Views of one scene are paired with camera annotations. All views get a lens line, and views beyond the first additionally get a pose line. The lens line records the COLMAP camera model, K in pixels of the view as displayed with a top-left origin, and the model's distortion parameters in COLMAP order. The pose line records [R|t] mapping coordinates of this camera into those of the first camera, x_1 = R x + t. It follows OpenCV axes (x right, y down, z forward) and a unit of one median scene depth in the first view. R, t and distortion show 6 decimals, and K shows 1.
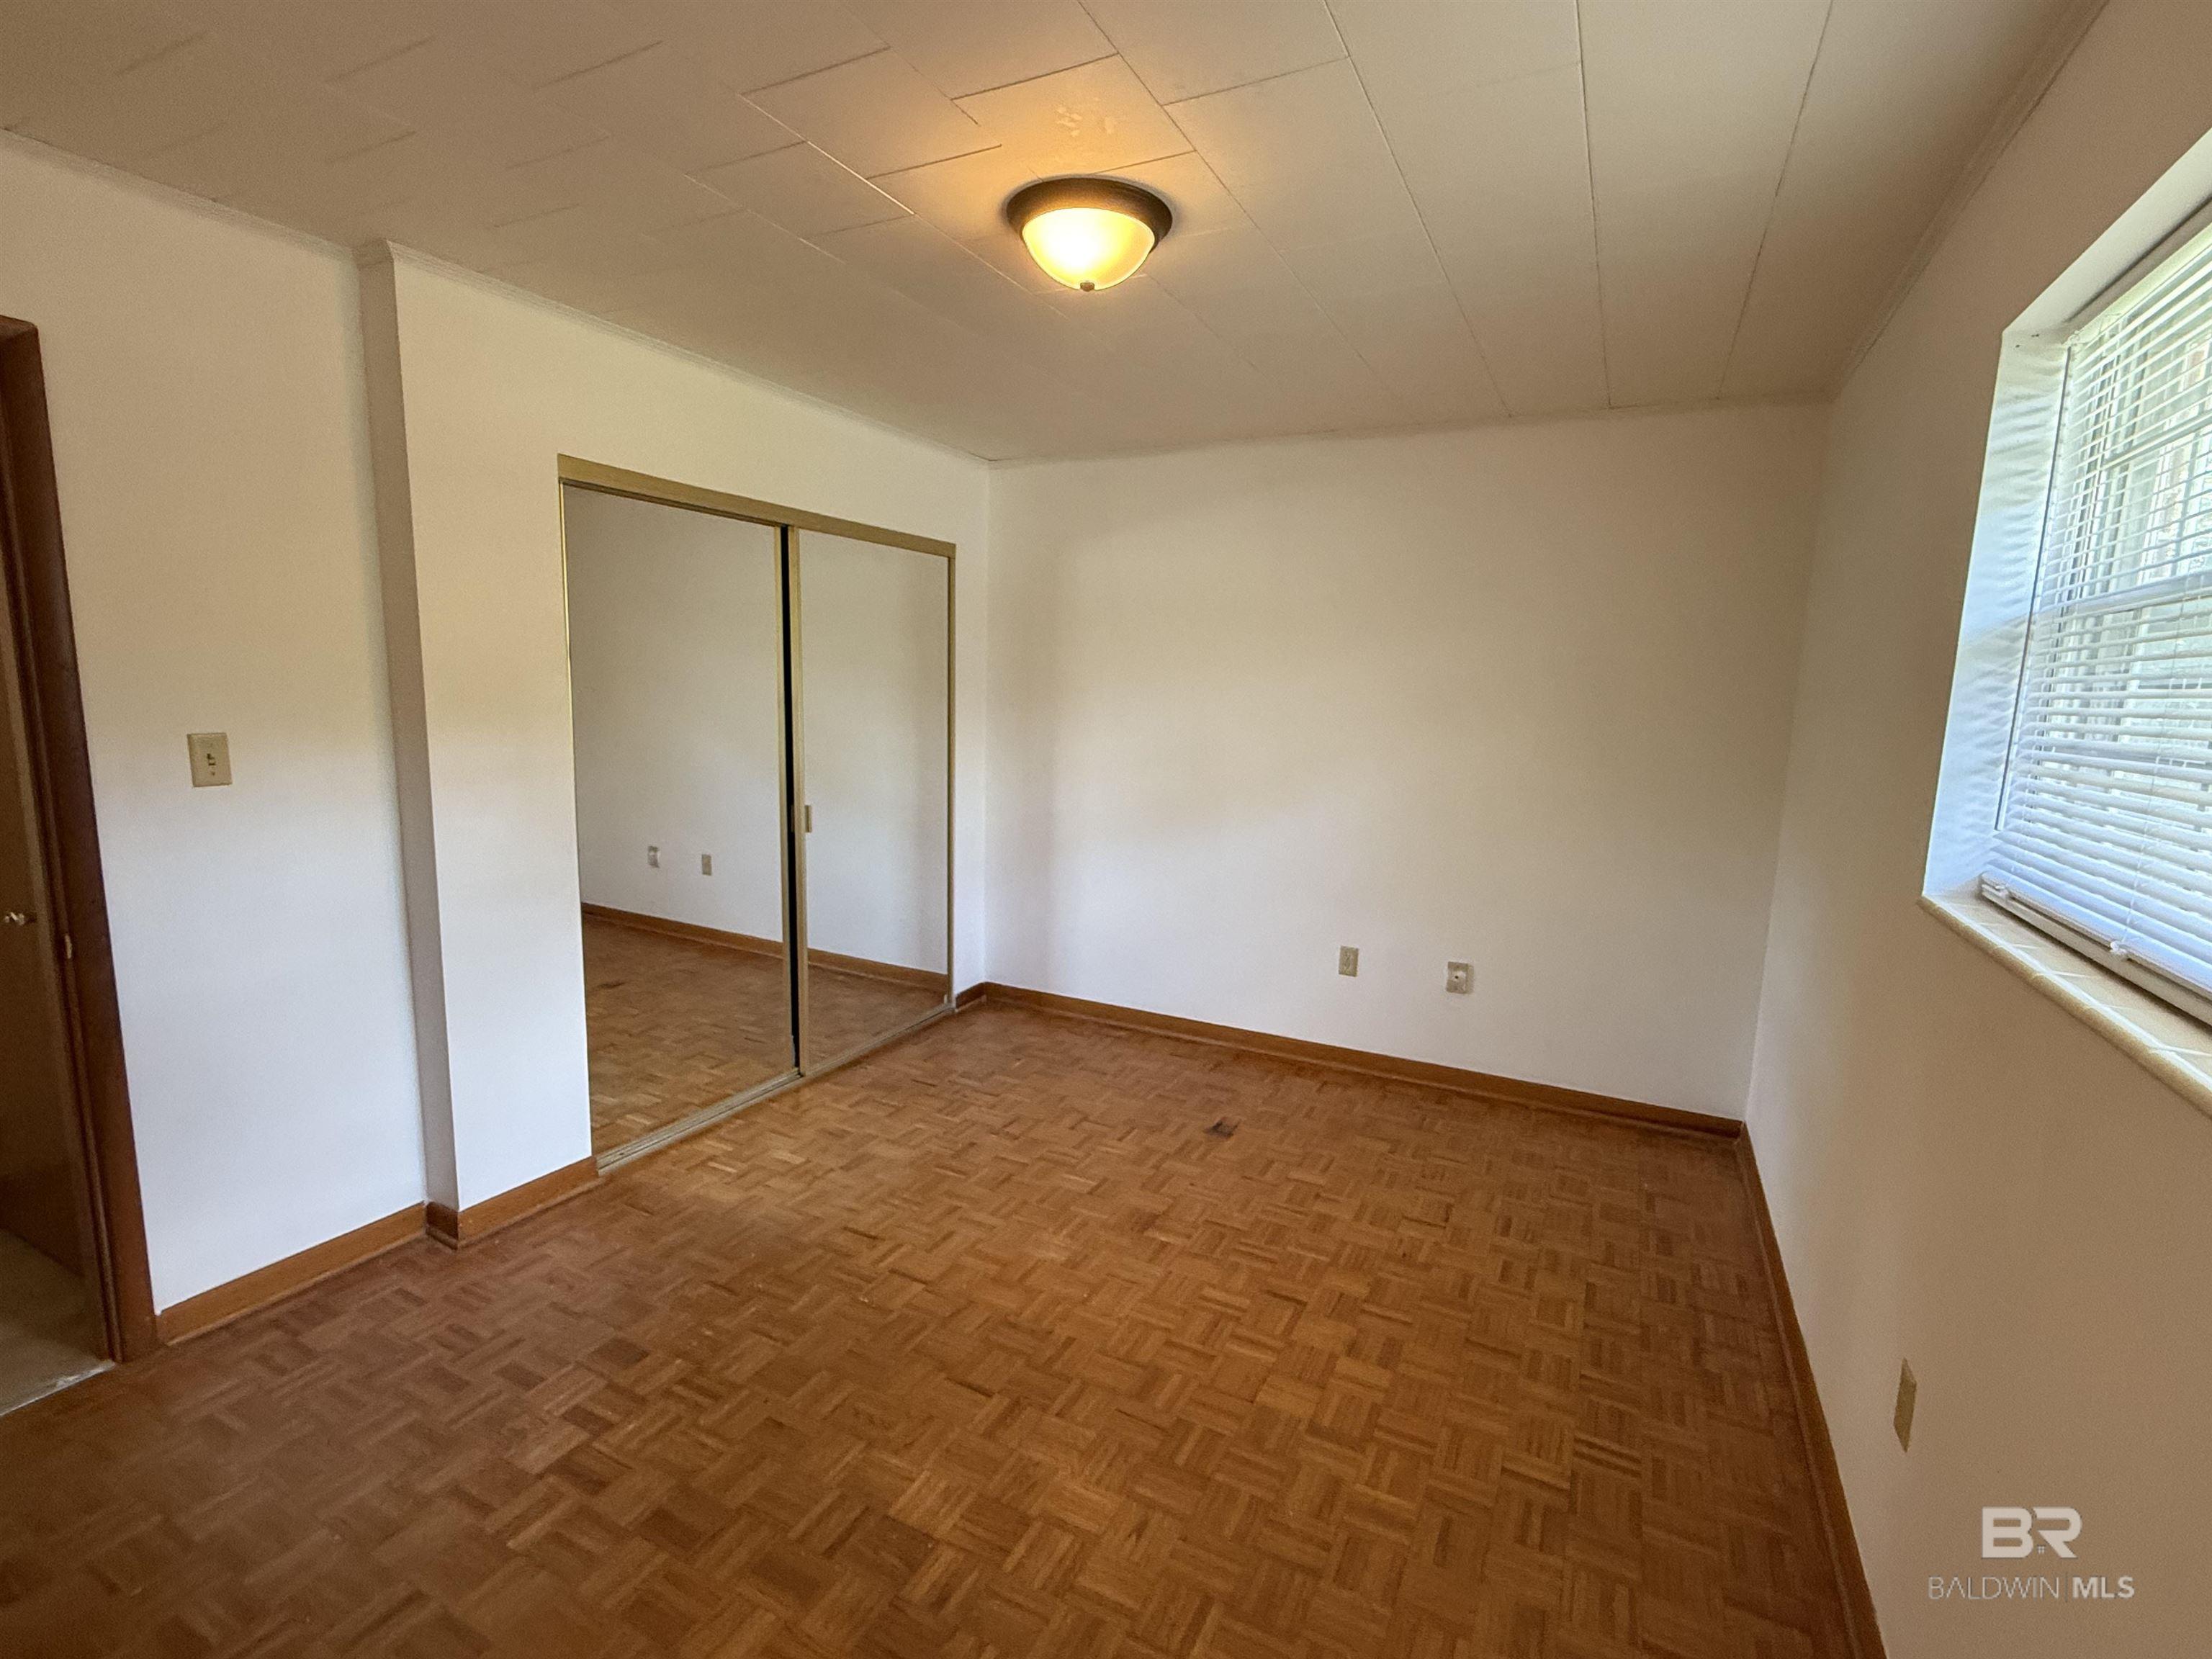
lens RADIAL K [[1023.4, 0, 1096.8], [0, 1023.4, 823.1], [0, 0, 1]] dist [0.002910, -0.001436]
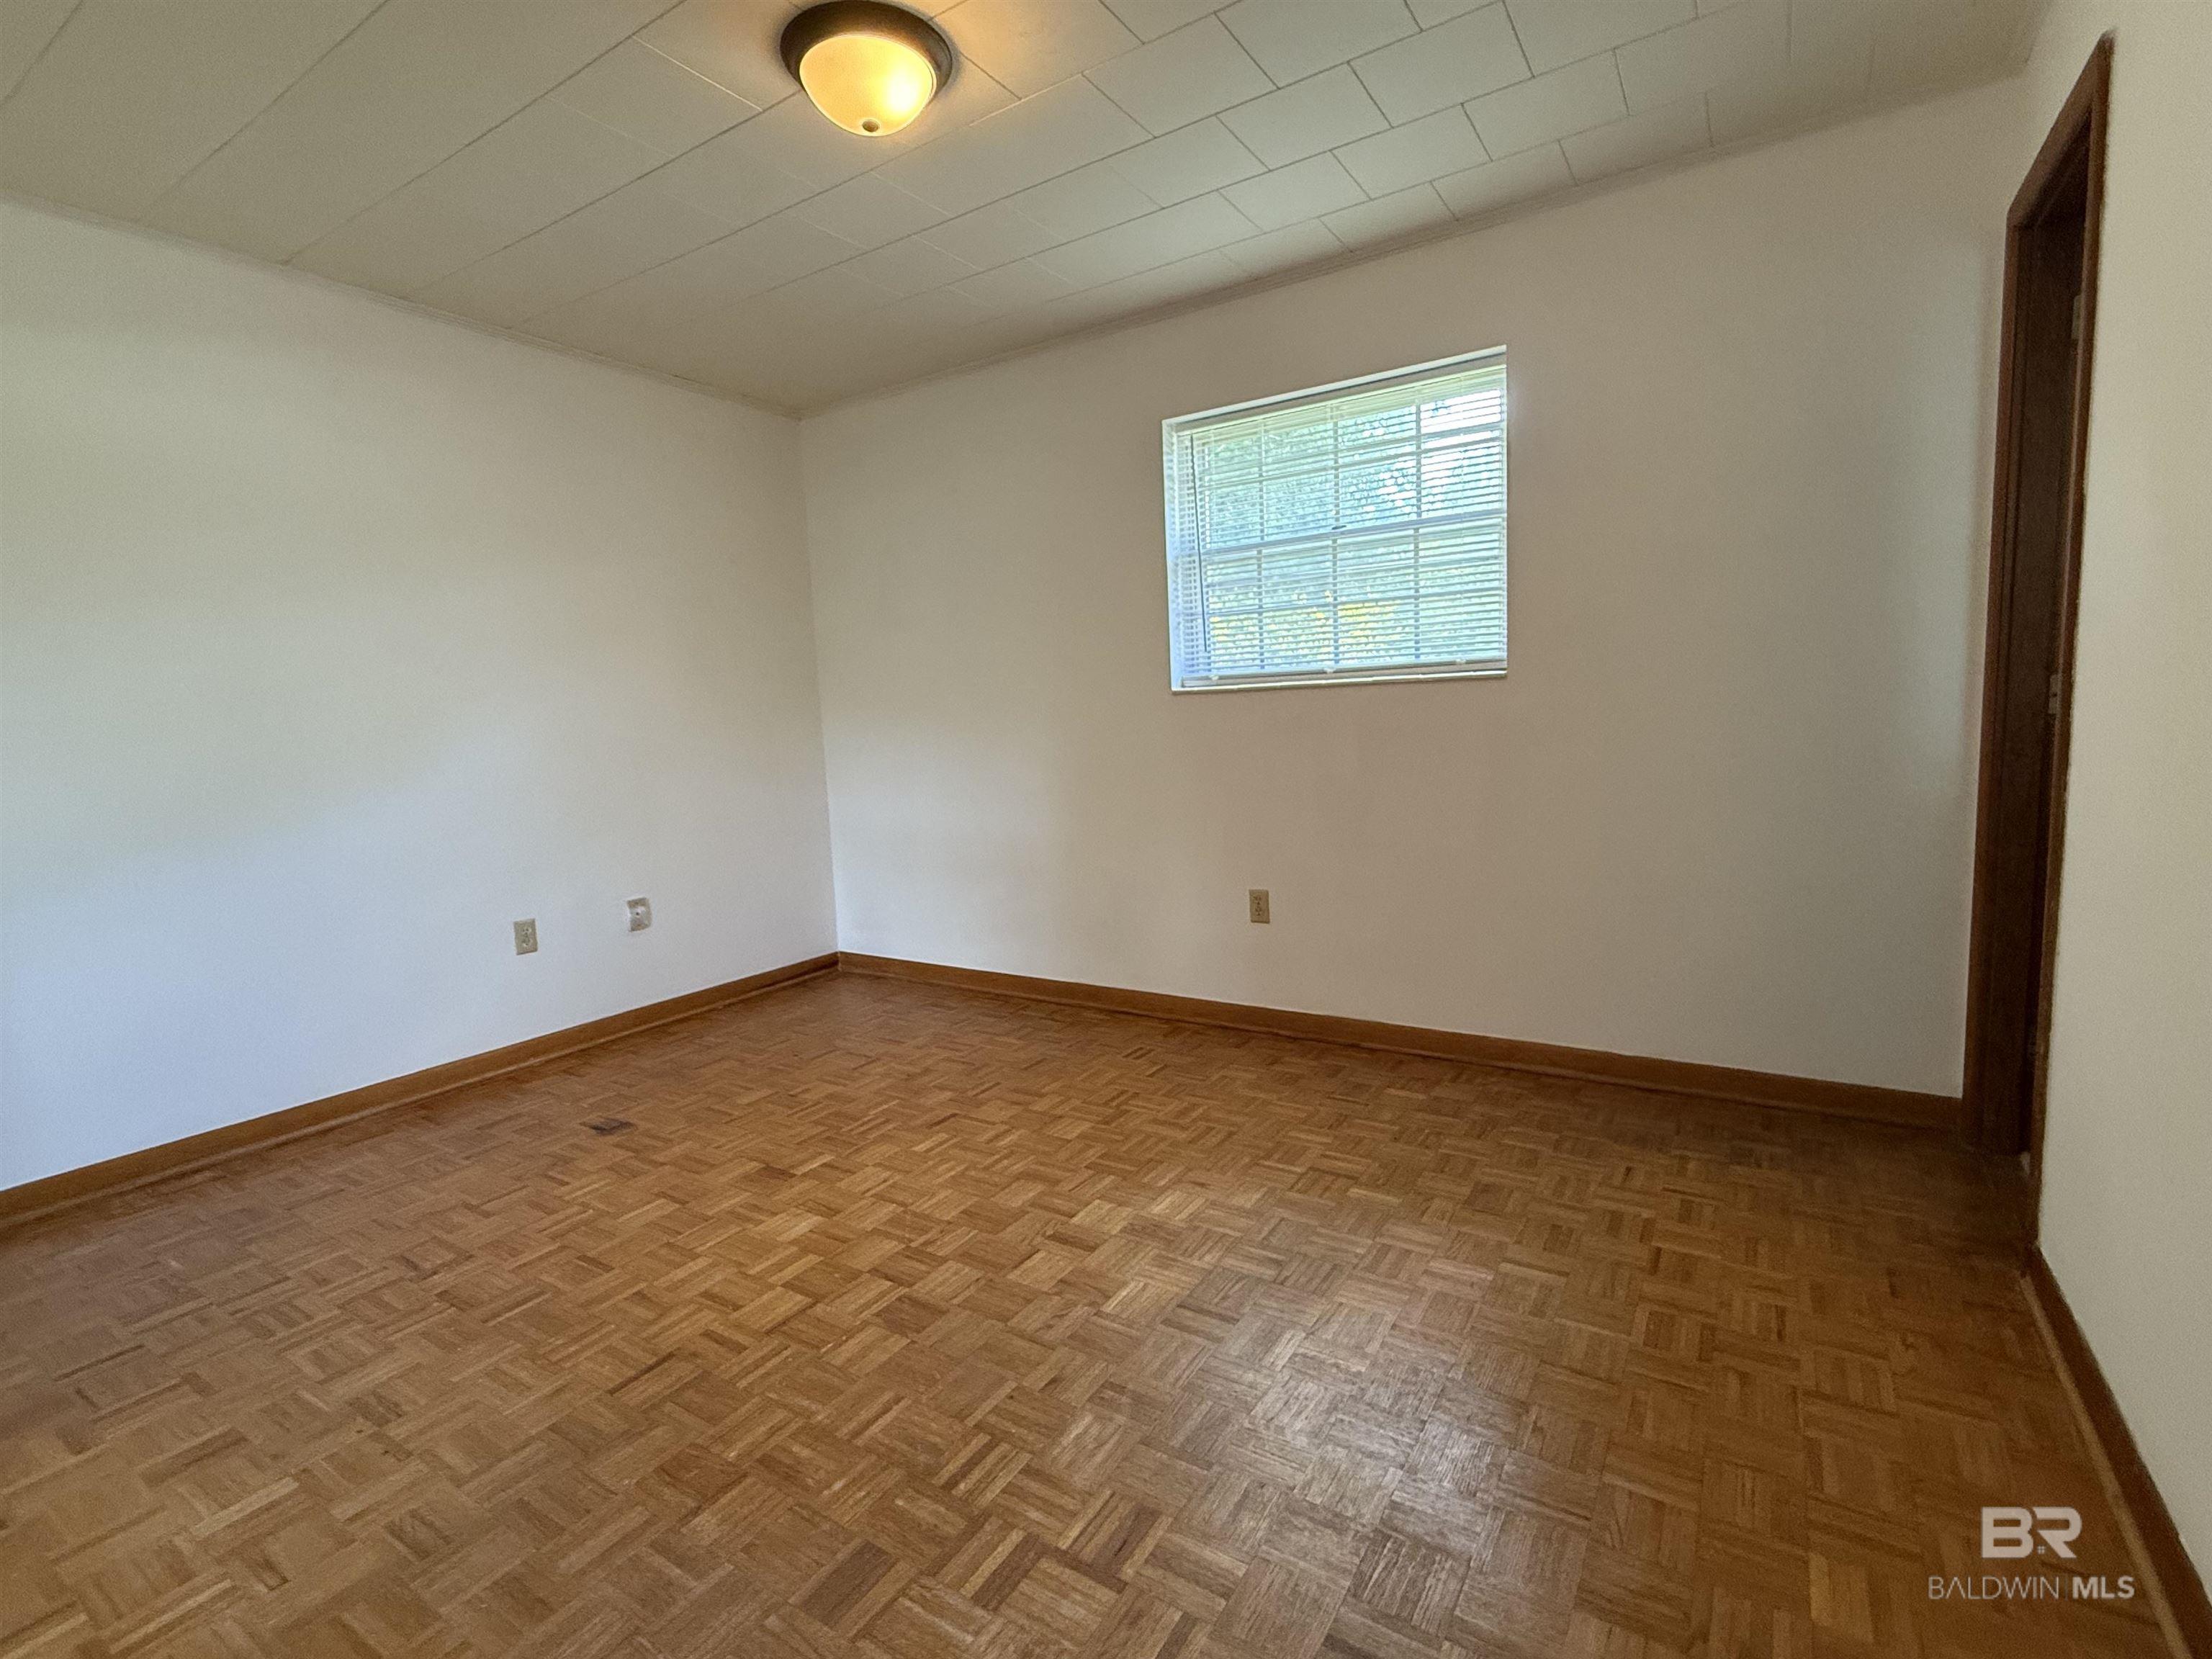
lens RADIAL K [[1023.4, 0, 1095.3], [0, 1023.4, 835.0], [0, 0, 1]] dist [0.002910, -0.001436]
pose [[0.100364, -0.145296, 0.984285, -0.634170], [0.180689, 0.975491, 0.125574, 0.034266], [-0.978406, 0.165247, 0.124157, 0.474884]]
